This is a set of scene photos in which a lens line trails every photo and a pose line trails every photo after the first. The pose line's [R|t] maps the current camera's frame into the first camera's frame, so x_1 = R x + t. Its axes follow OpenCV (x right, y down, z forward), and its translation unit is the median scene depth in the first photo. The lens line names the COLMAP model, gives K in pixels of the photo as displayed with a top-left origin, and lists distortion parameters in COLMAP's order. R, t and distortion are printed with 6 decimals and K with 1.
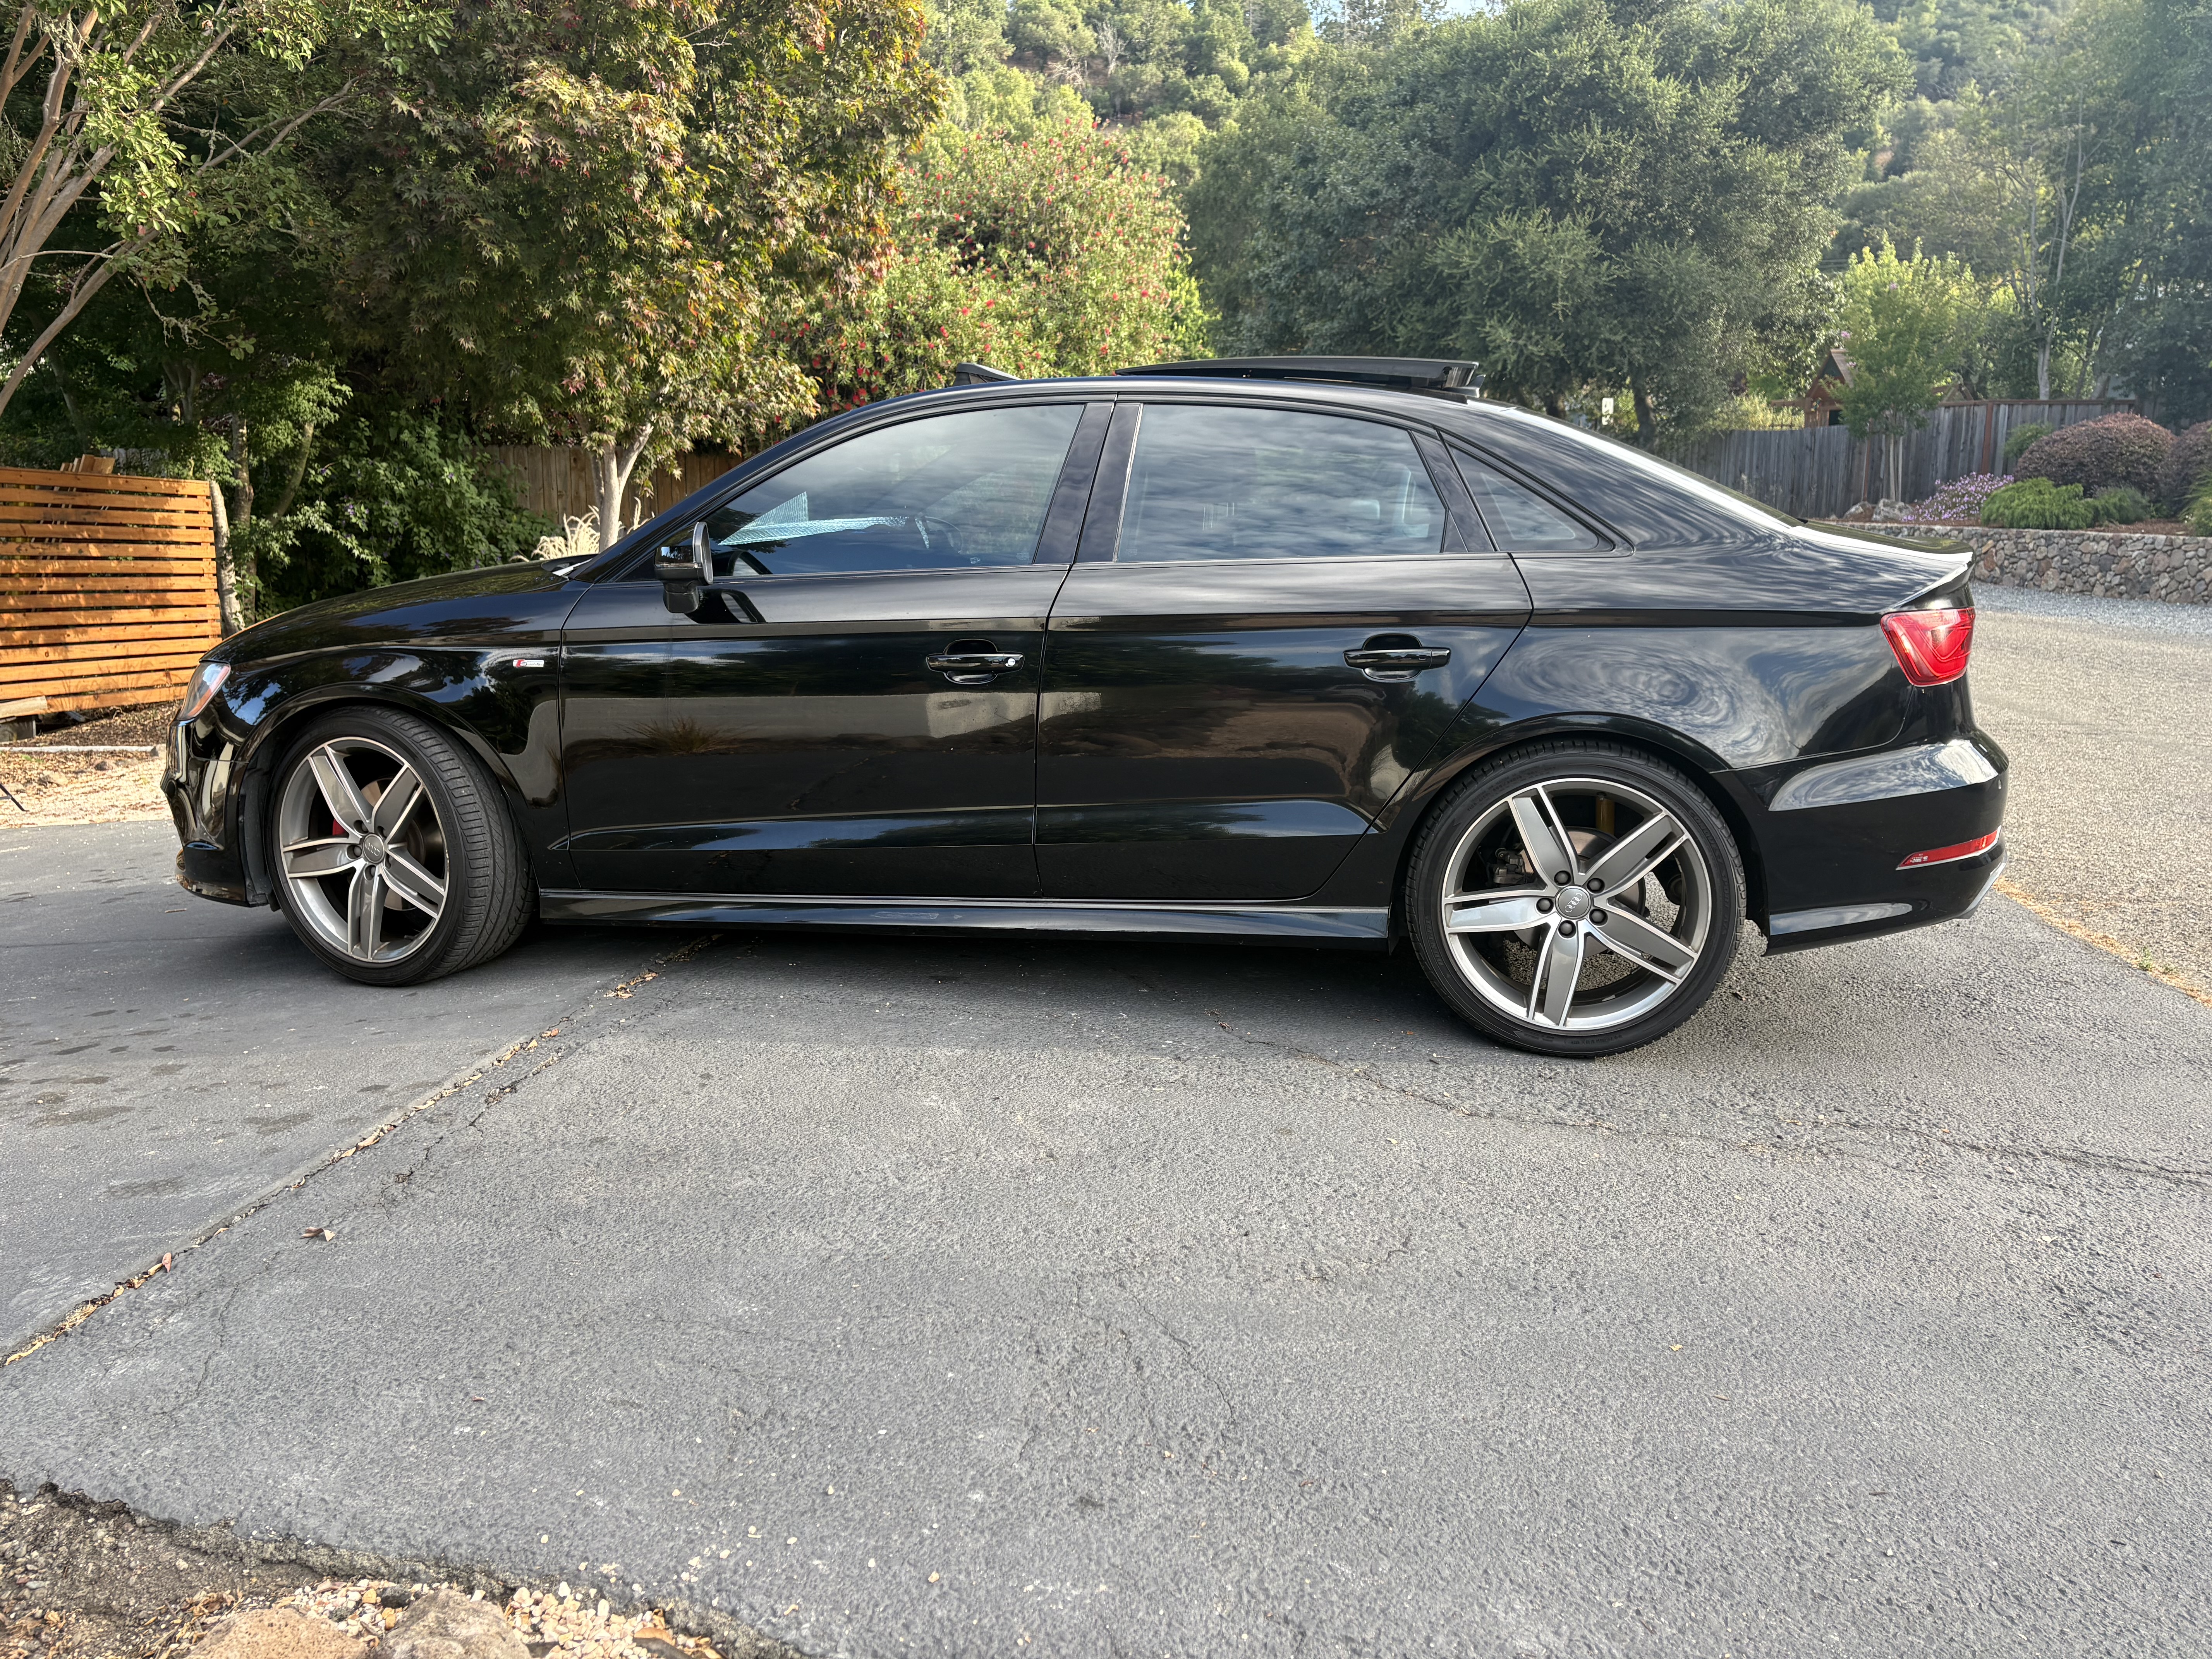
lens RADIAL K [[1656.2, 0, 1109.1], [0, 1656.2, 825.4], [0, 0, 1]] dist [0.044127, -0.035410]
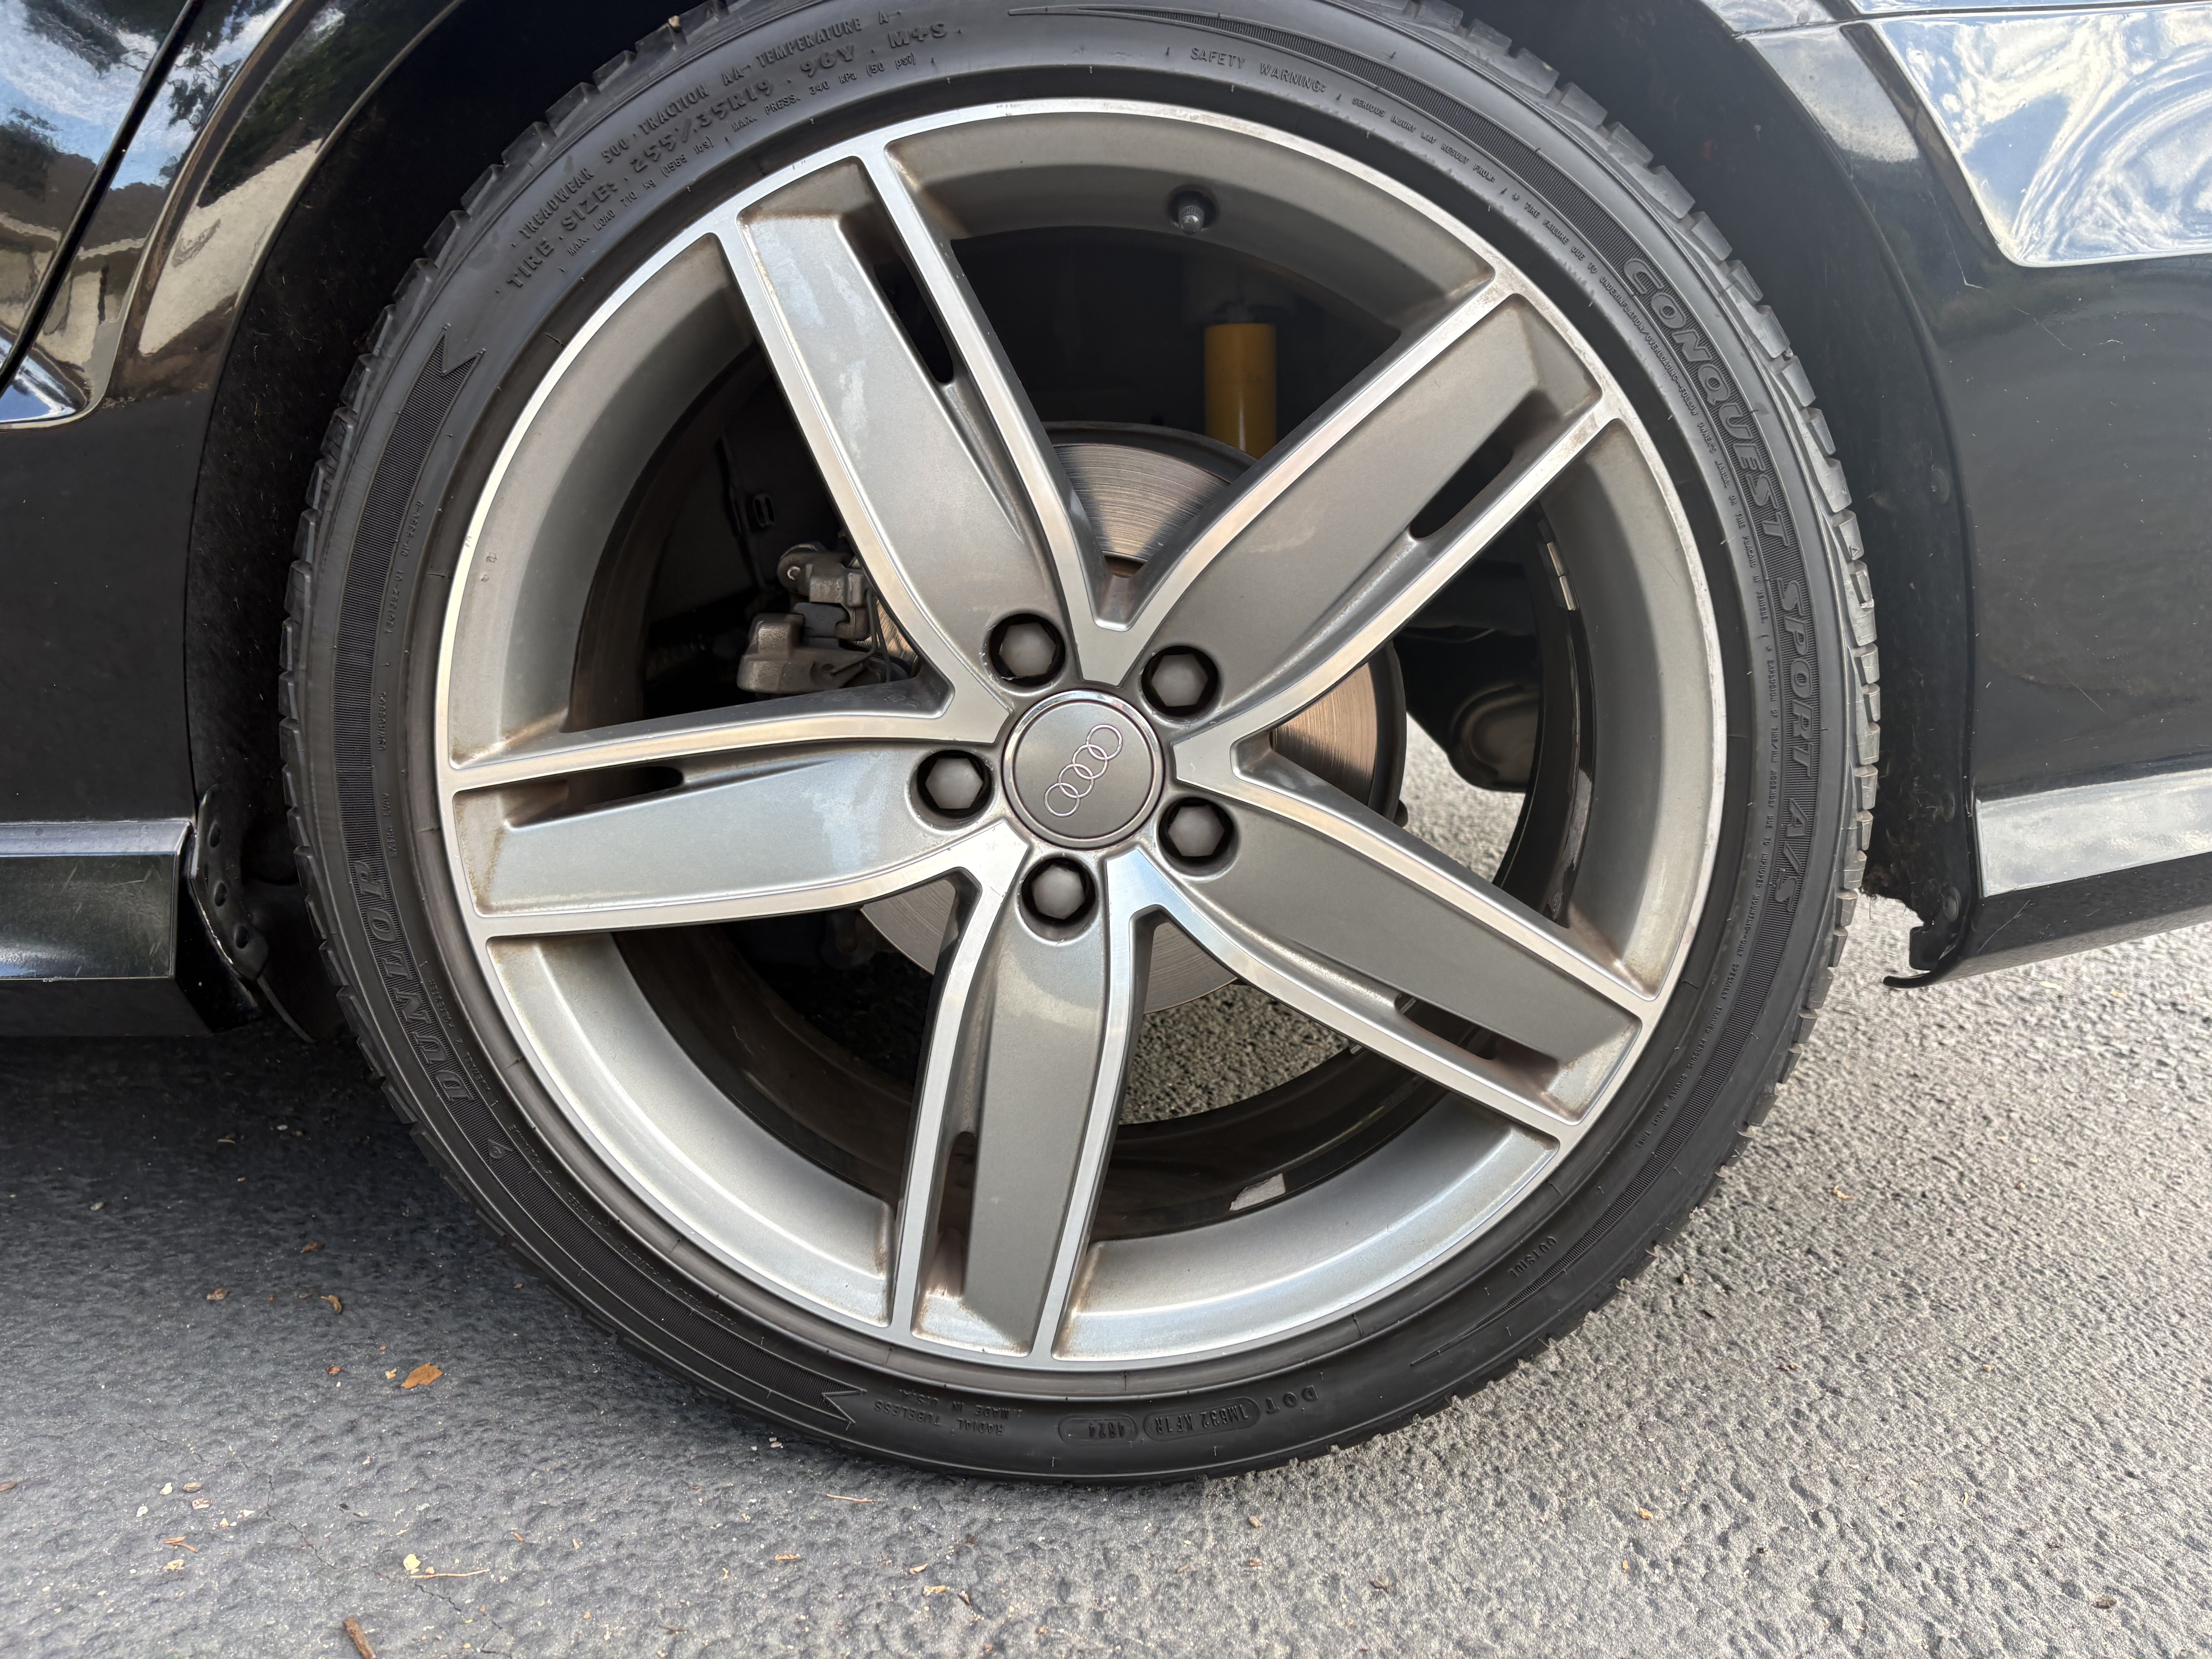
lens RADIAL K [[1656.2, 0, 1115.0], [0, 1656.2, 829.9], [0, 0, 1]] dist [0.044127, -0.035410]
pose [[0.984413, -0.026251, 0.173903, 0.096244], [0.020824, 0.999240, 0.032962, 0.018436], [-0.174636, -0.028827, 0.984211, 0.309294]]
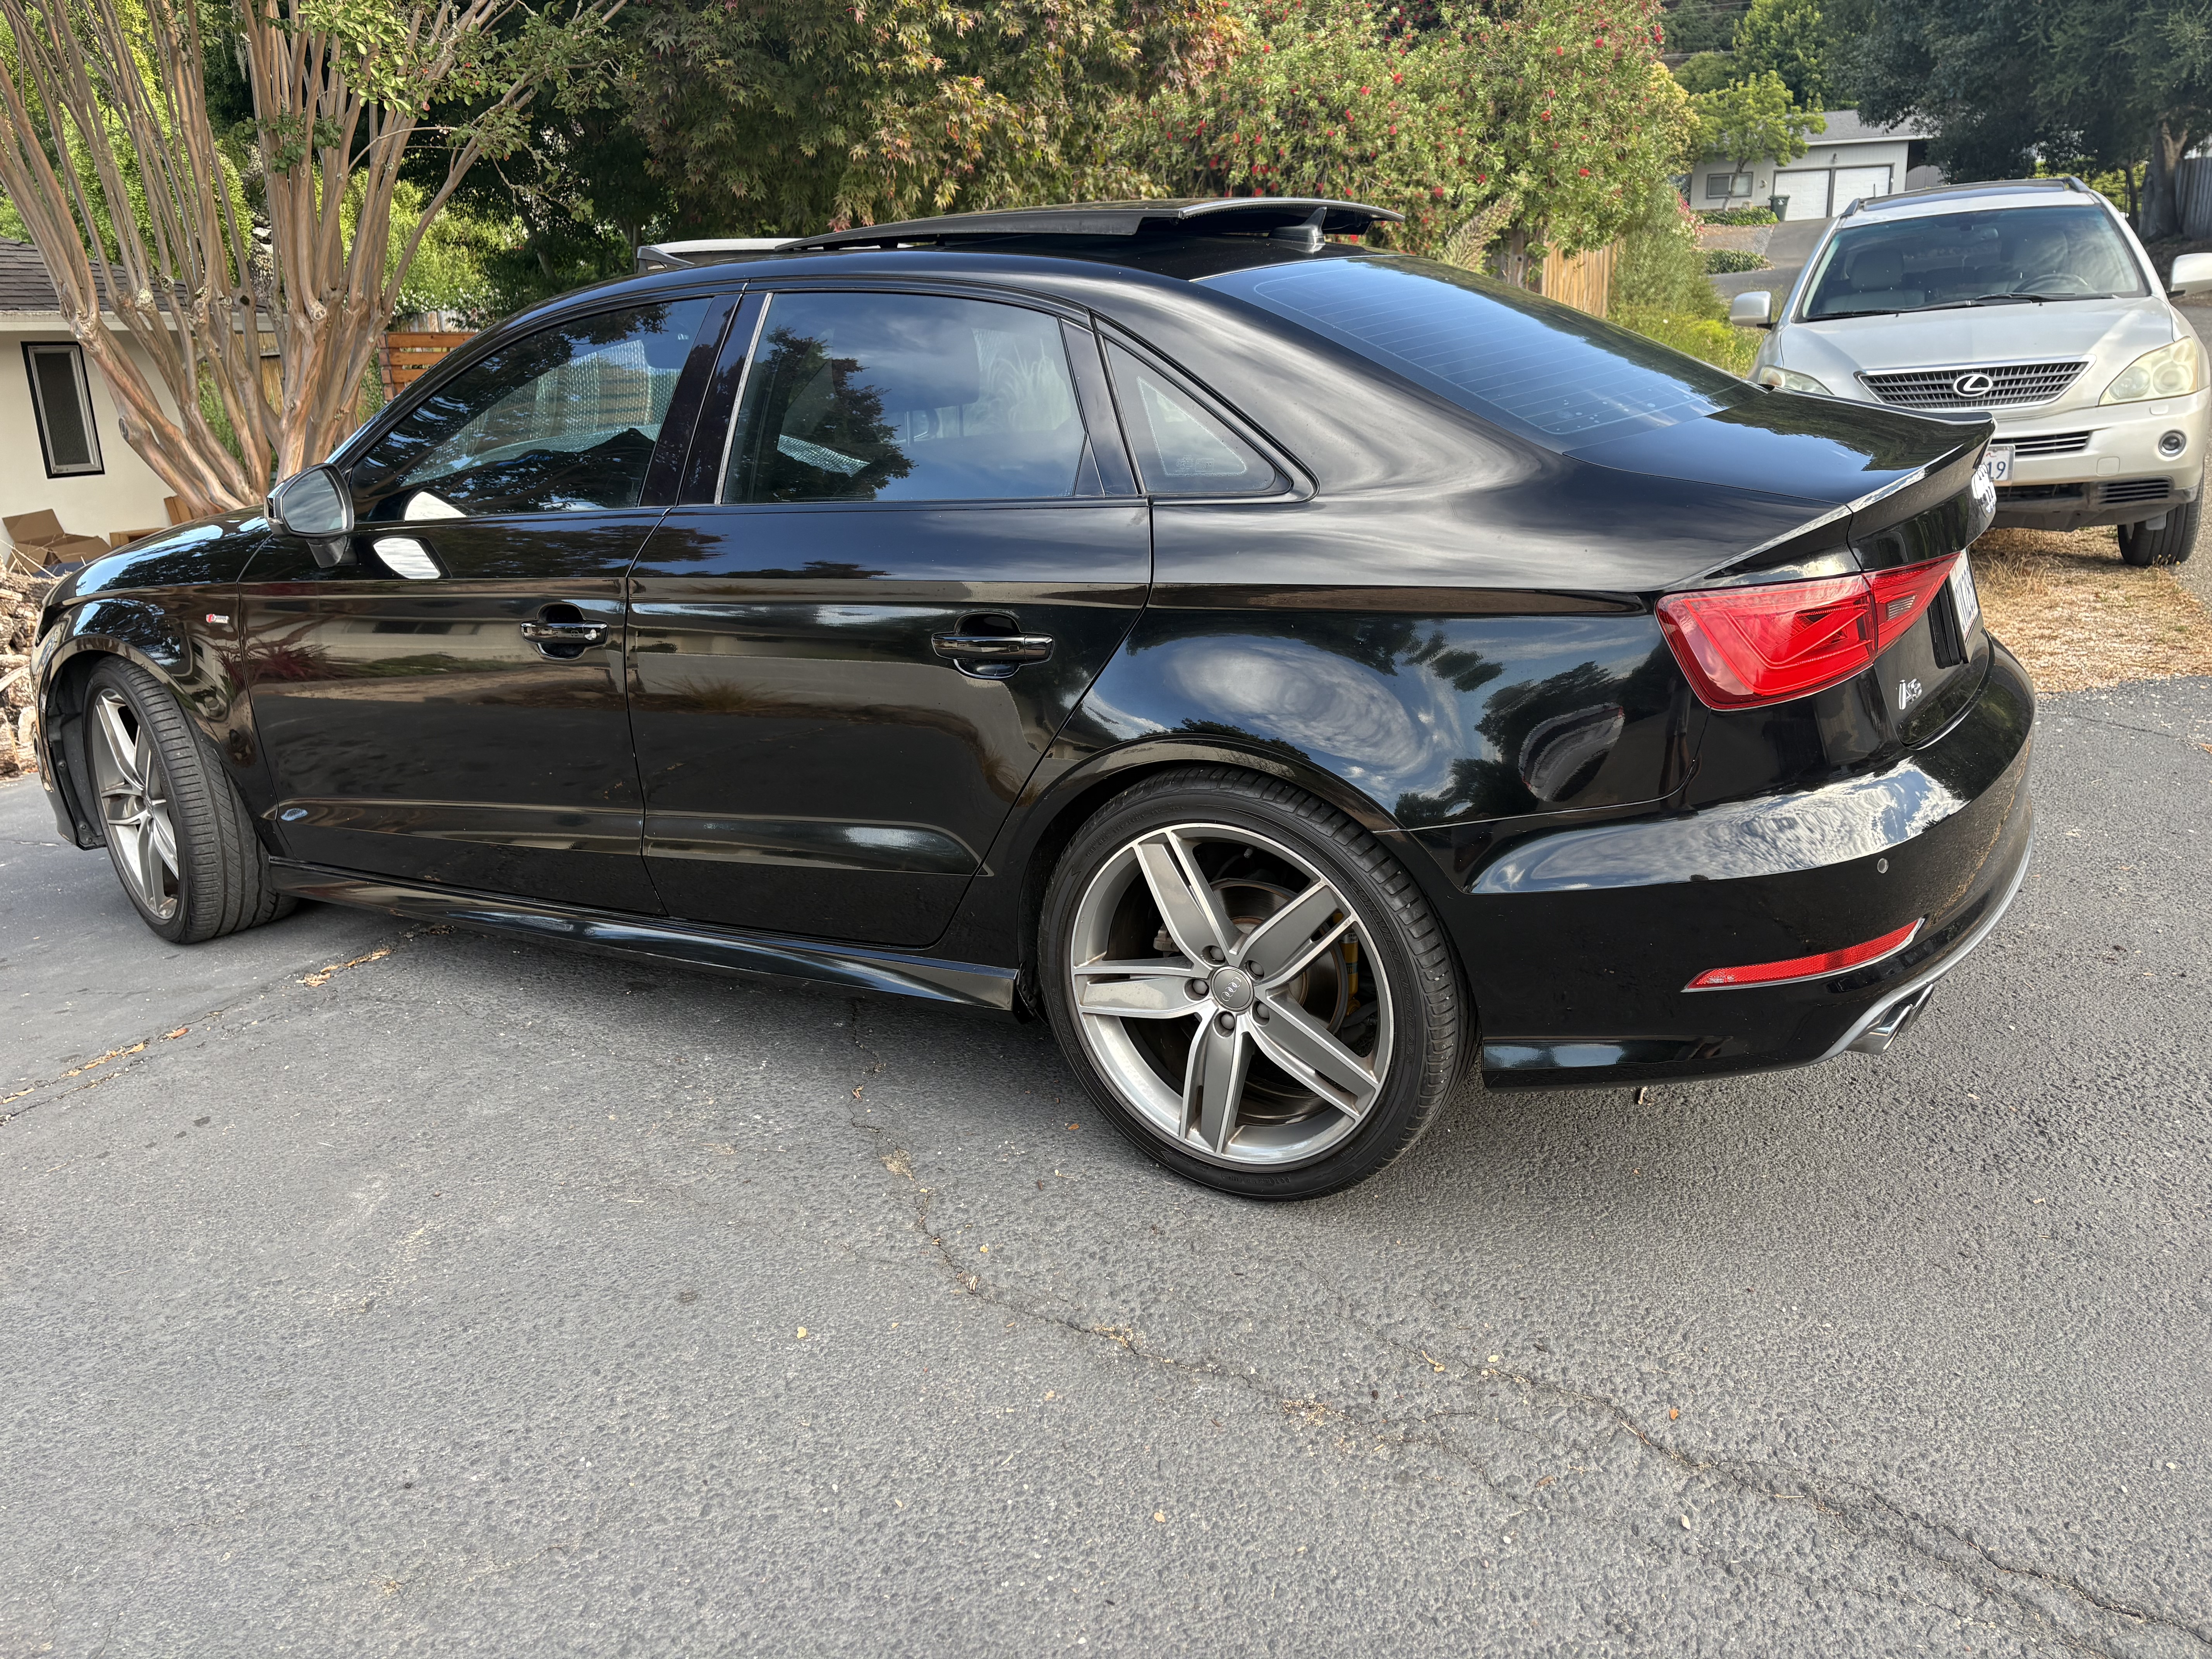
lens RADIAL K [[1656.2, 0, 1118.4], [0, 1656.2, 815.7], [0, 0, 1]] dist [0.044127, -0.035410]
pose [[0.939151, 0.049977, -0.339850, 0.184286], [-0.010118, 0.992955, 0.118062, -0.043577], [0.343356, -0.107440, 0.933040, 0.125750]]
